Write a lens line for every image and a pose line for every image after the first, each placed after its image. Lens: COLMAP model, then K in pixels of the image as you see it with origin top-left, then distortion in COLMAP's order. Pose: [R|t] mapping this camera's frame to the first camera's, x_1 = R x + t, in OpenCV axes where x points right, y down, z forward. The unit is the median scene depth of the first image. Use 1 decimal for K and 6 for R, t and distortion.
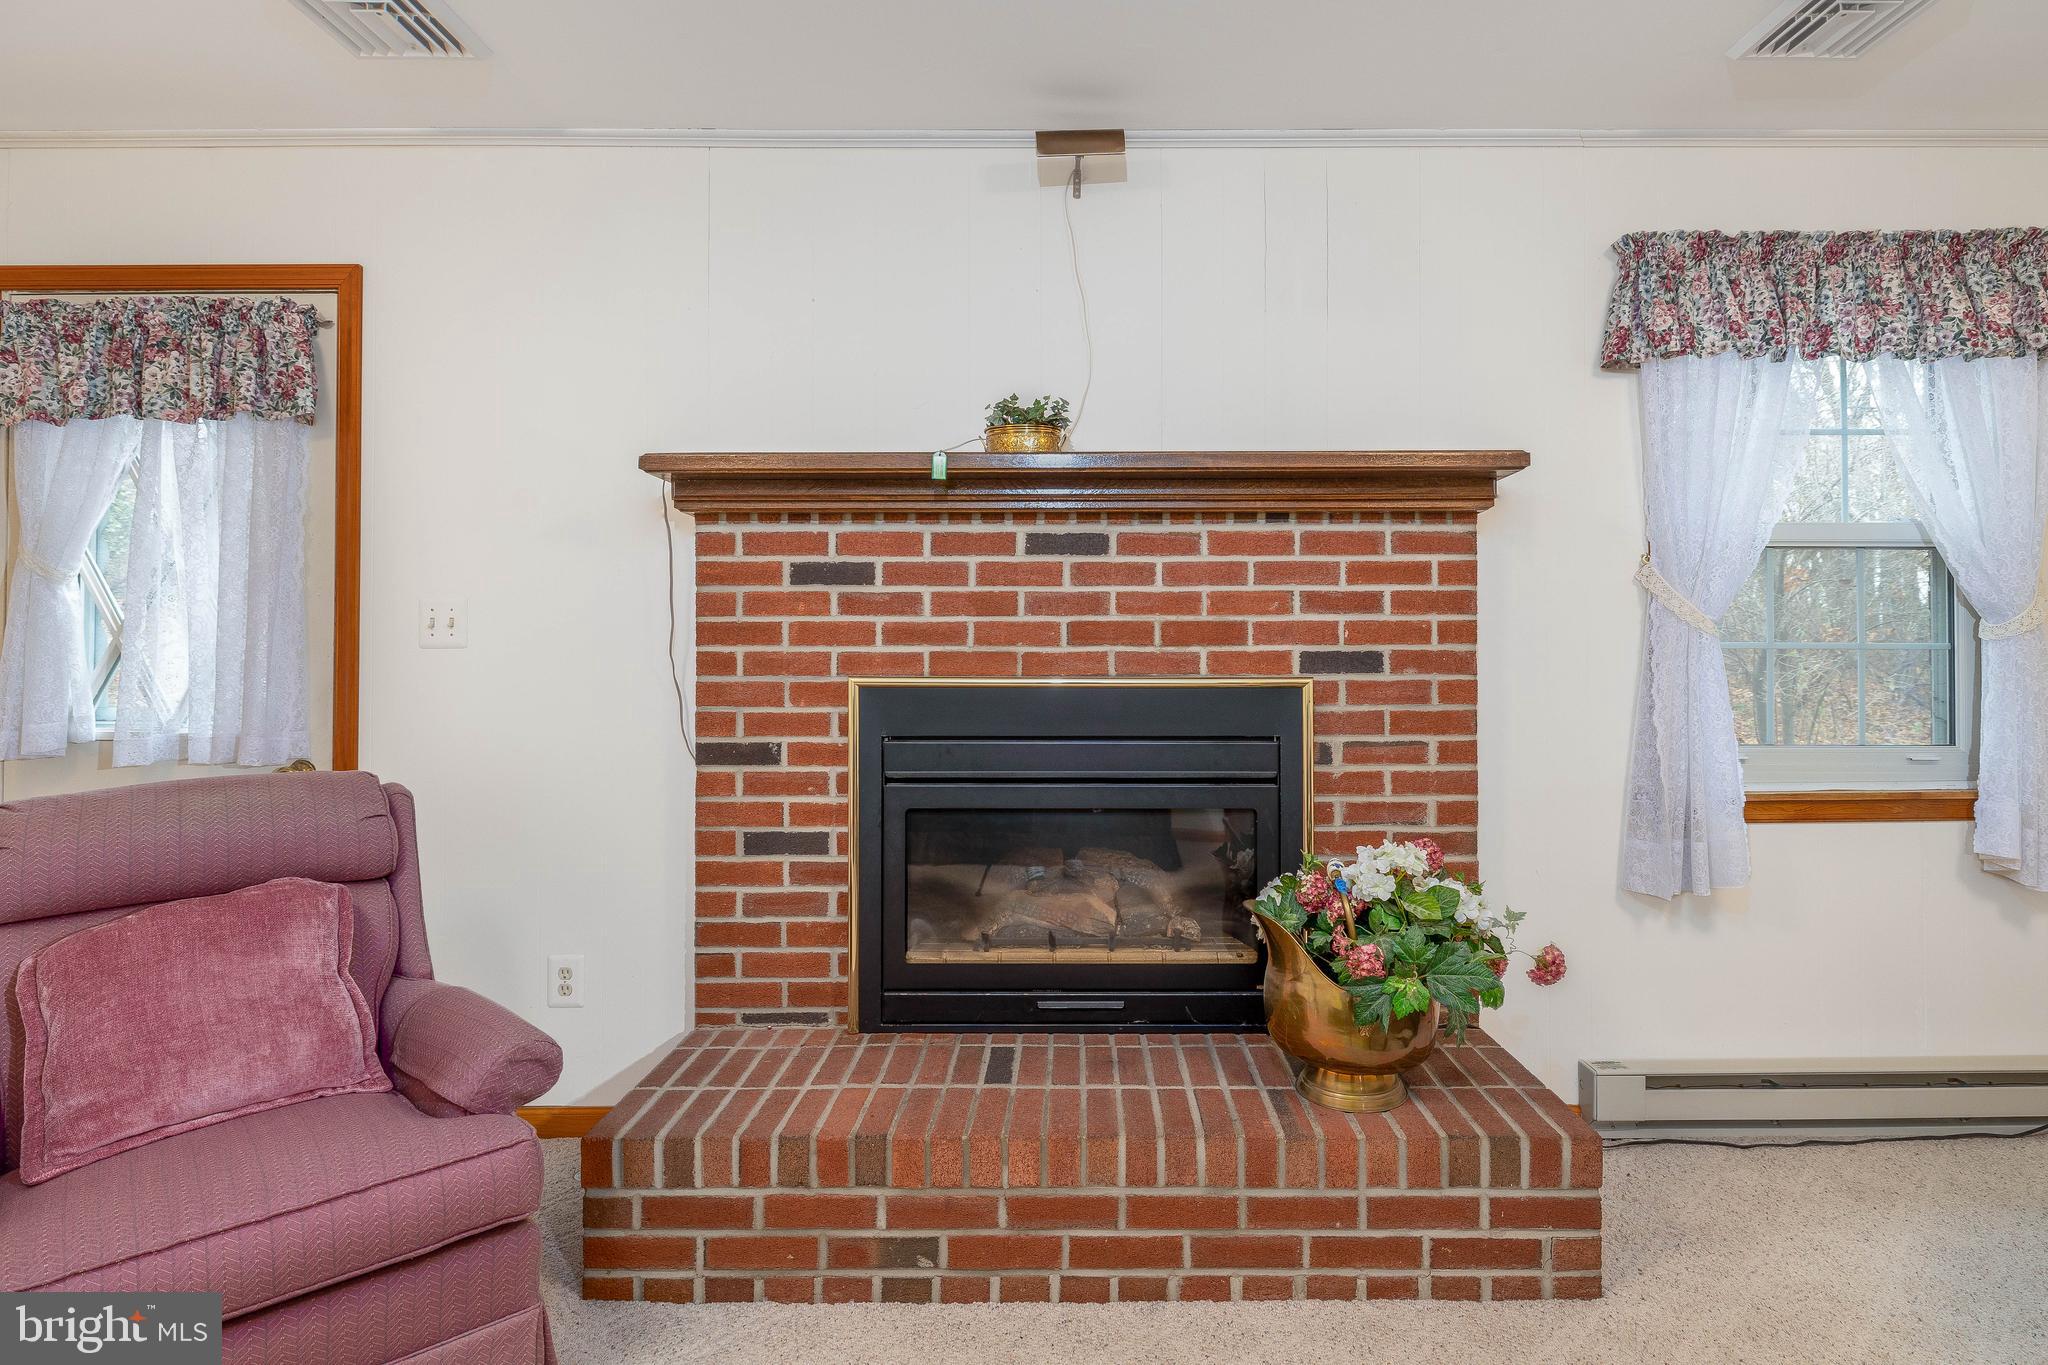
lens RADIAL K [[1021.2, 0, 1067.2], [0, 1021.2, 651.1], [0, 0, 1]] dist [0.003548, -0.004399]
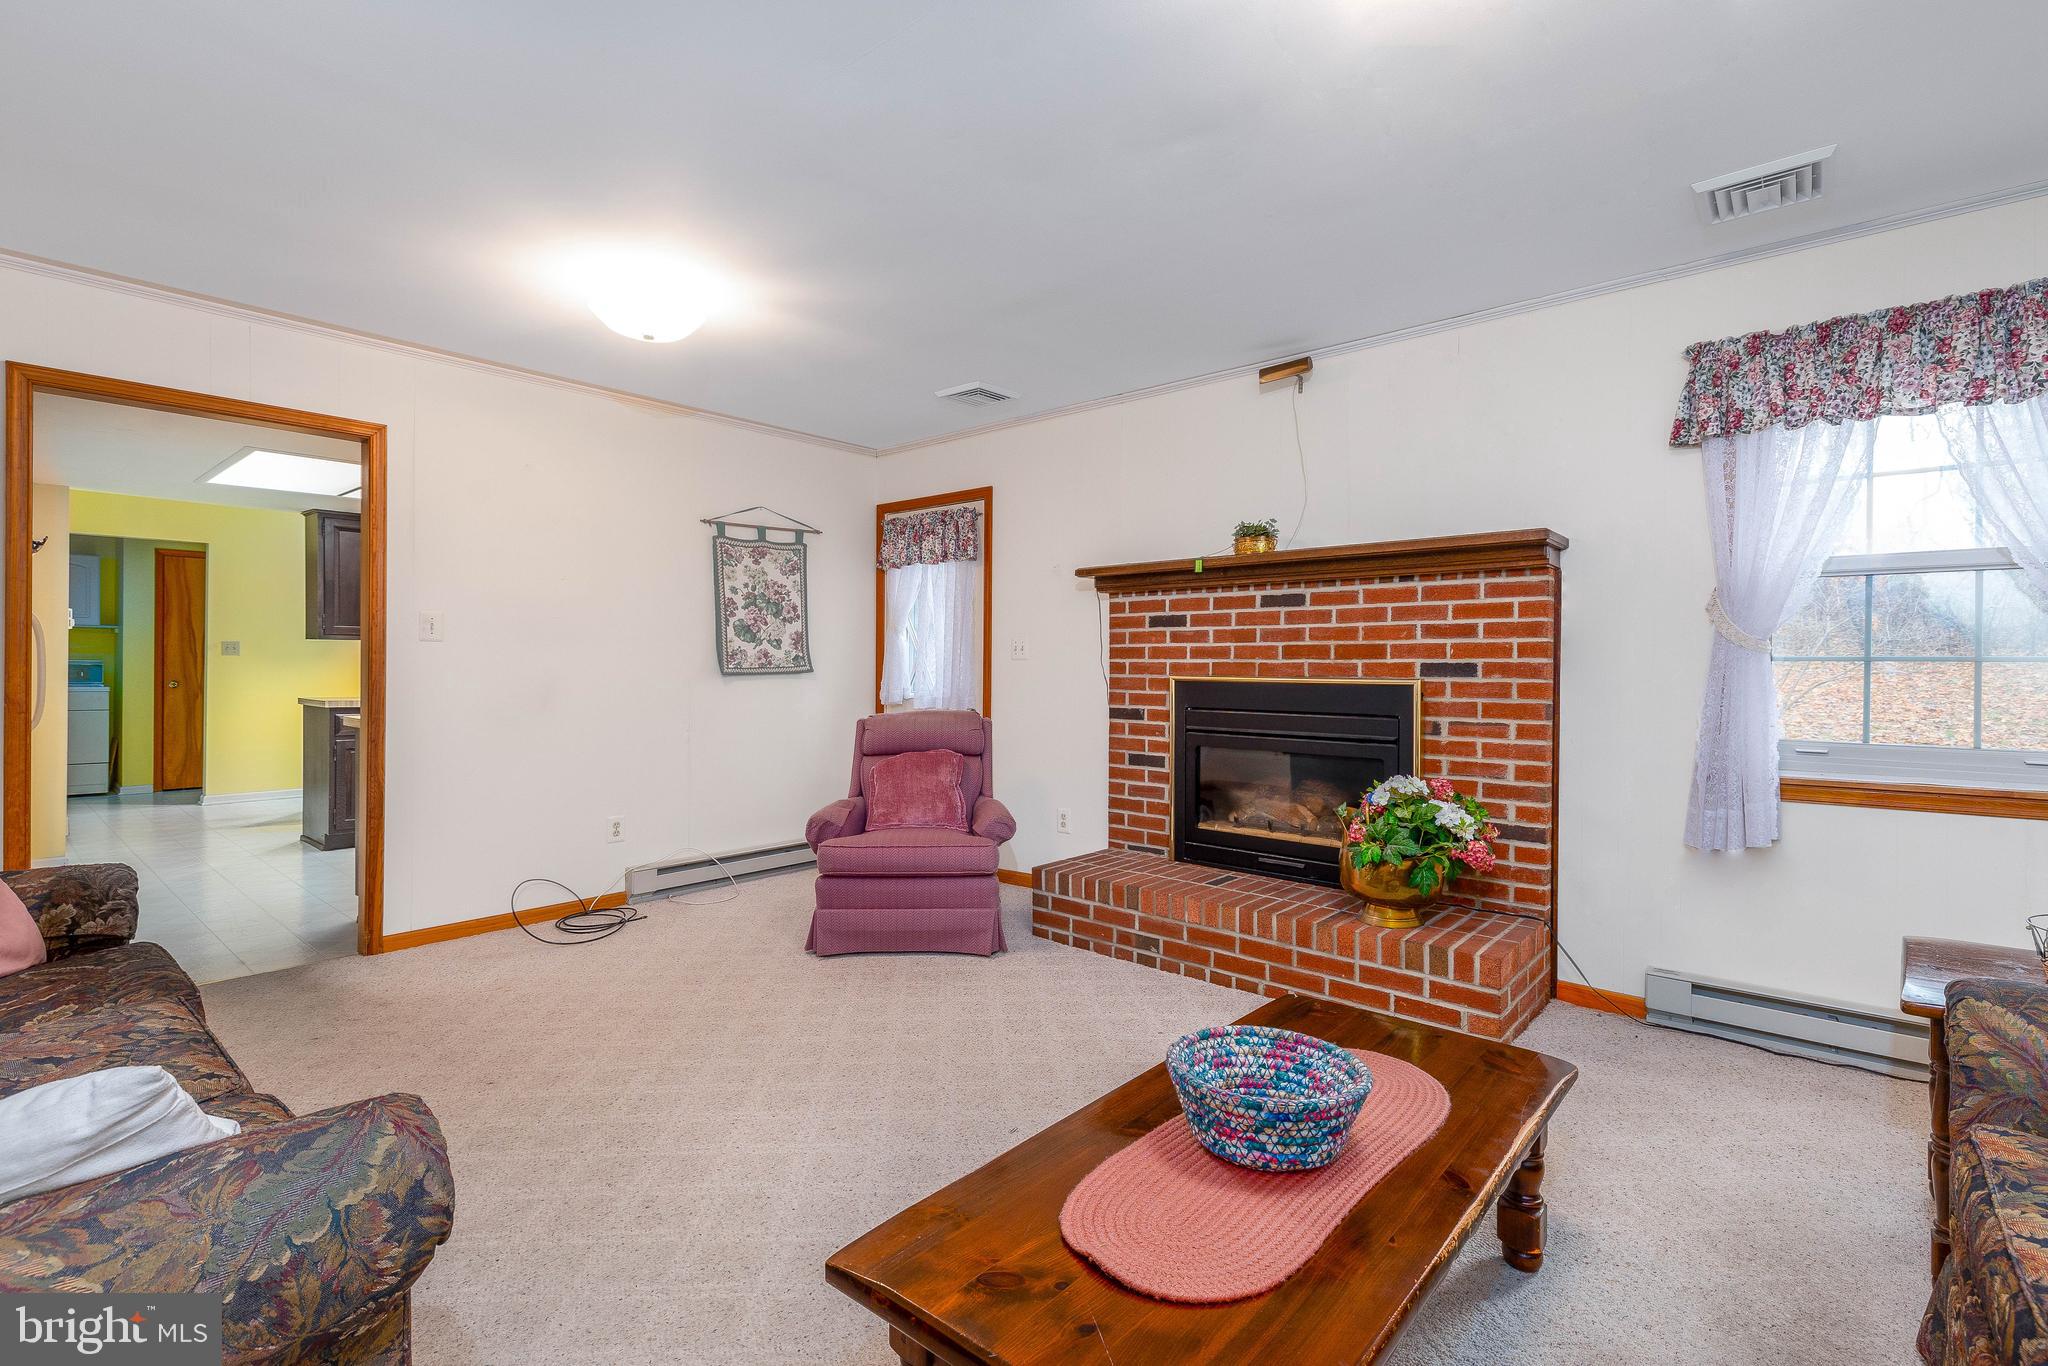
lens RADIAL K [[949.7, 0, 1022.1], [0, 949.7, 673.3], [0, 0, 1]] dist [-0.000257, 0.000276]
pose [[0.746222, 0.010393, -0.665617, 0.752164], [0.002754, 0.999821, 0.018699, -0.012657], [0.665692, -0.015786, 0.746060, -0.507152]]
